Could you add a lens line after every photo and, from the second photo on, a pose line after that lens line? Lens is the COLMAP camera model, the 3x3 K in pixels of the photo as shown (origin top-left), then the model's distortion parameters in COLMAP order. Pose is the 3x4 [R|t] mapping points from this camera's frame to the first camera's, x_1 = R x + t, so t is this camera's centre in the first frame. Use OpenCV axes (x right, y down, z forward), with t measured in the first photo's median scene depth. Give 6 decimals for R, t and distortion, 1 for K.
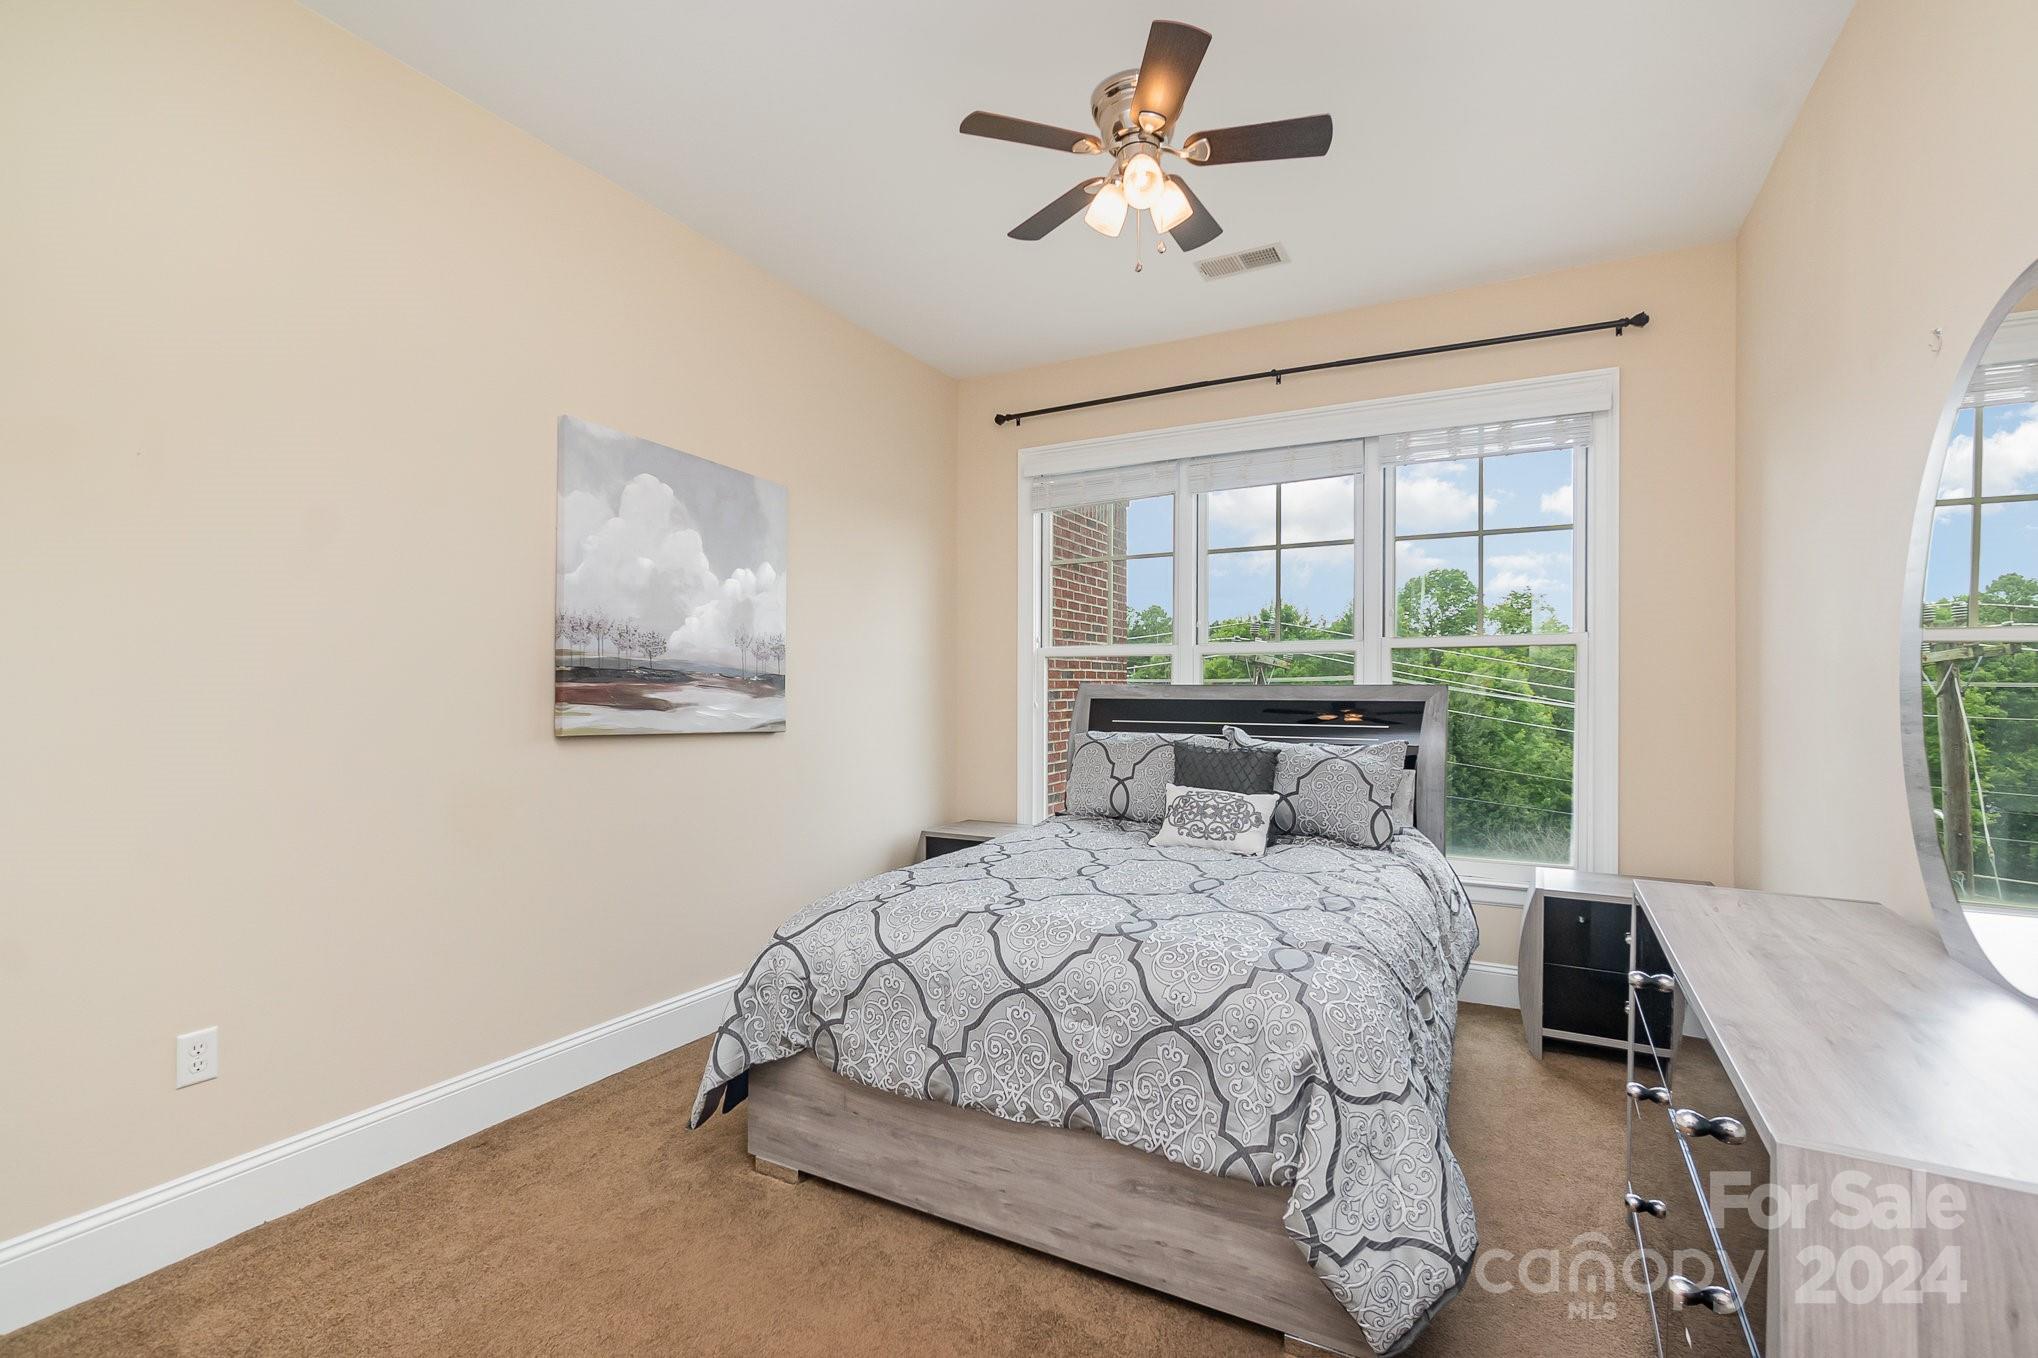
lens RADIAL K [[899.1, 0, 1018.4], [0, 899.1, 685.9], [0, 0, 1]] dist [-0.002437, -0.000150]
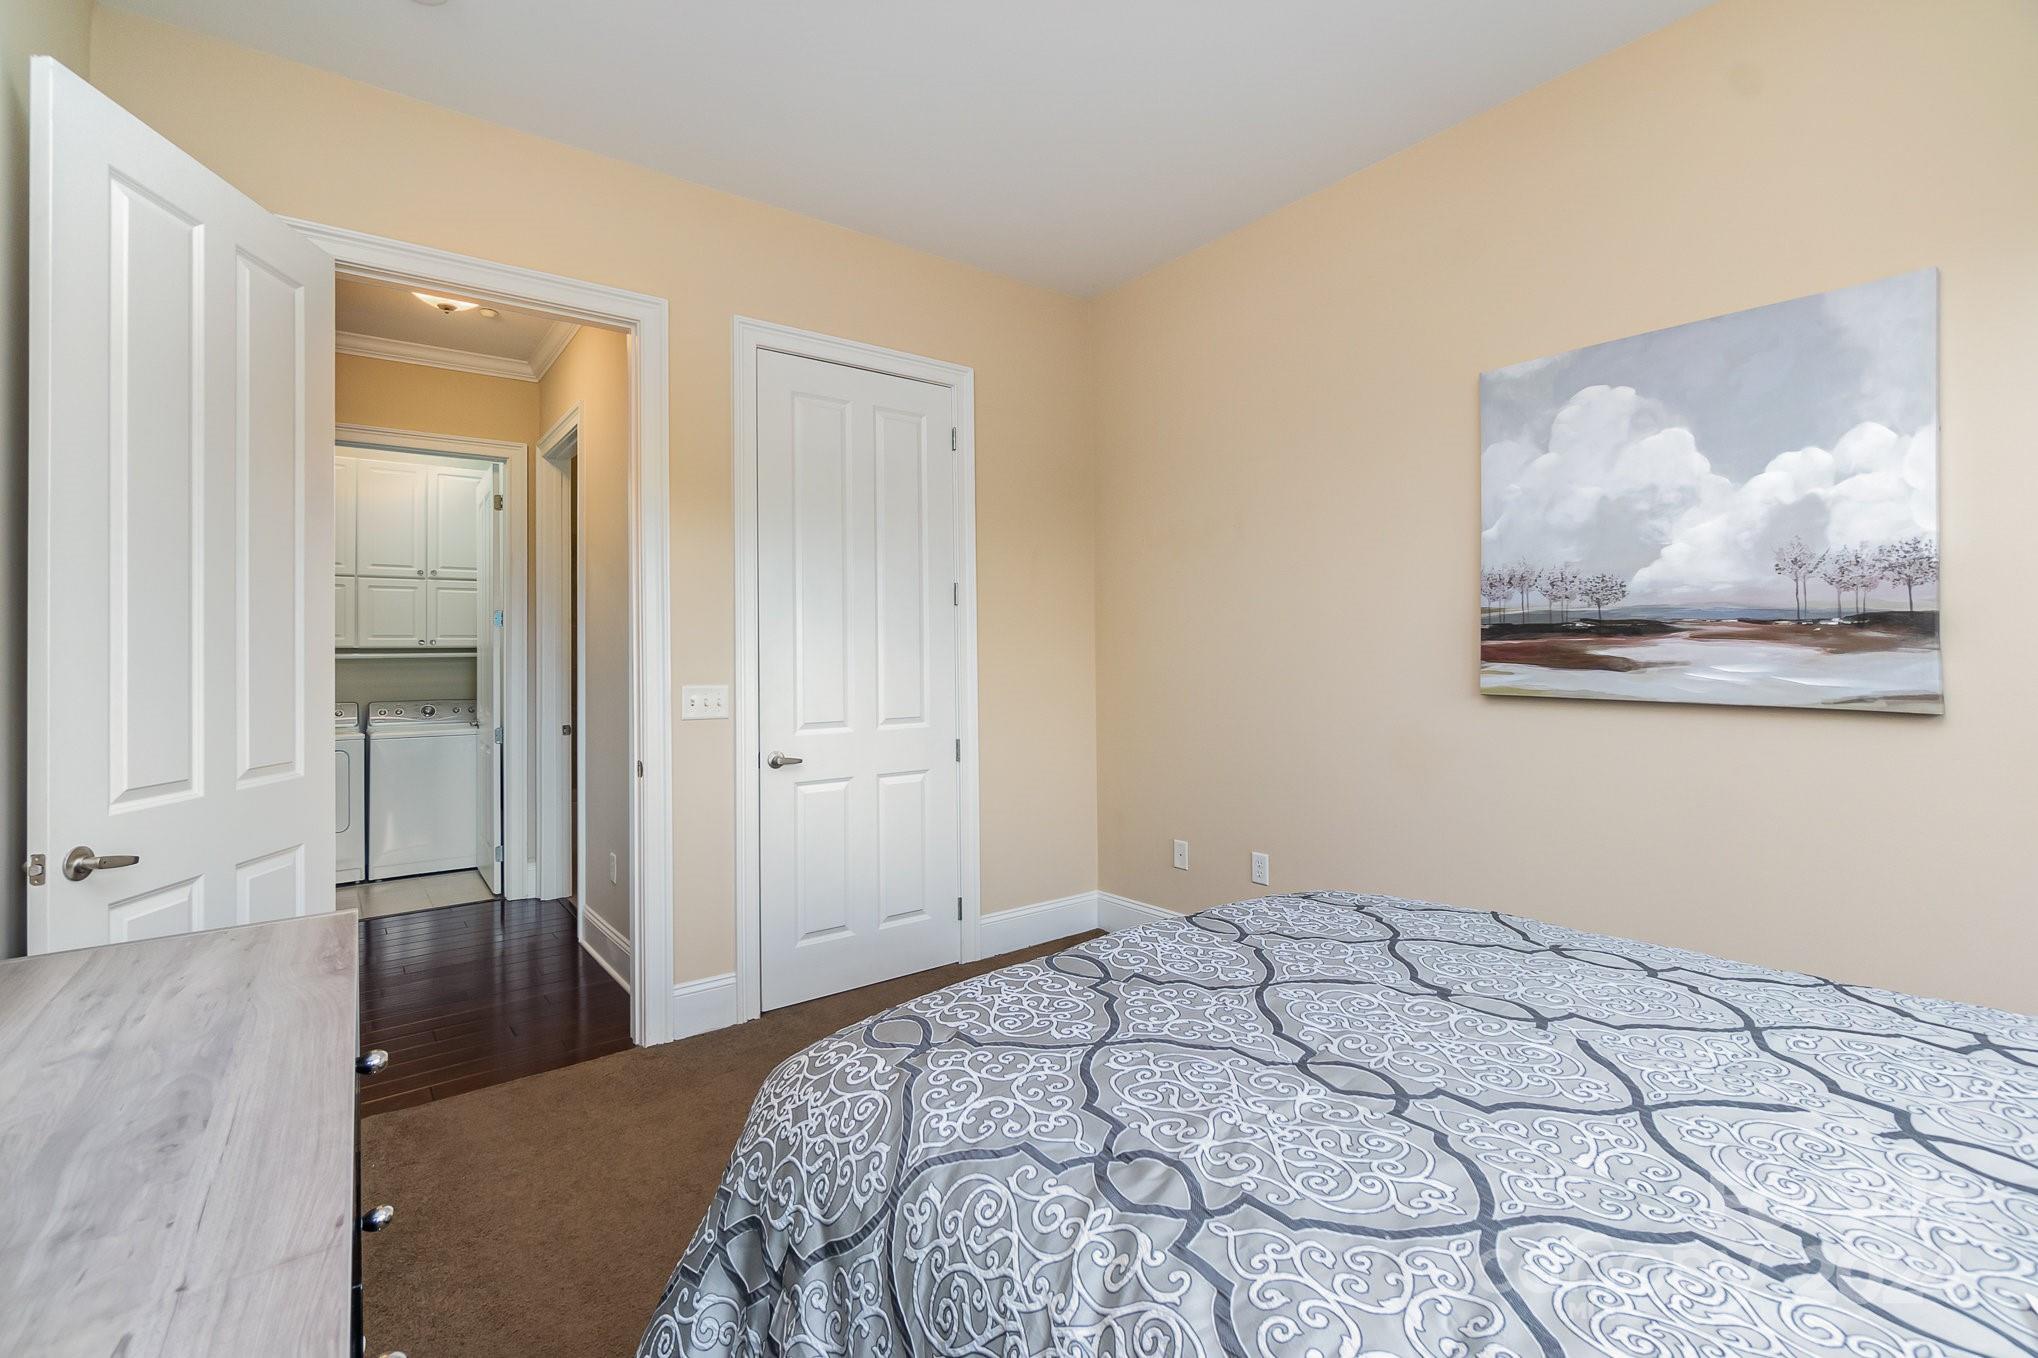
lens RADIAL K [[899.1, 0, 1018.4], [0, 899.1, 685.9], [0, 0, 1]] dist [-0.002437, -0.000150]
pose [[-0.401820, 0.000758, -0.915718, 0.544661], [-0.005171, 0.999982, 0.003097, 0.040650], [0.915704, 0.005980, -0.401809, 0.821189]]
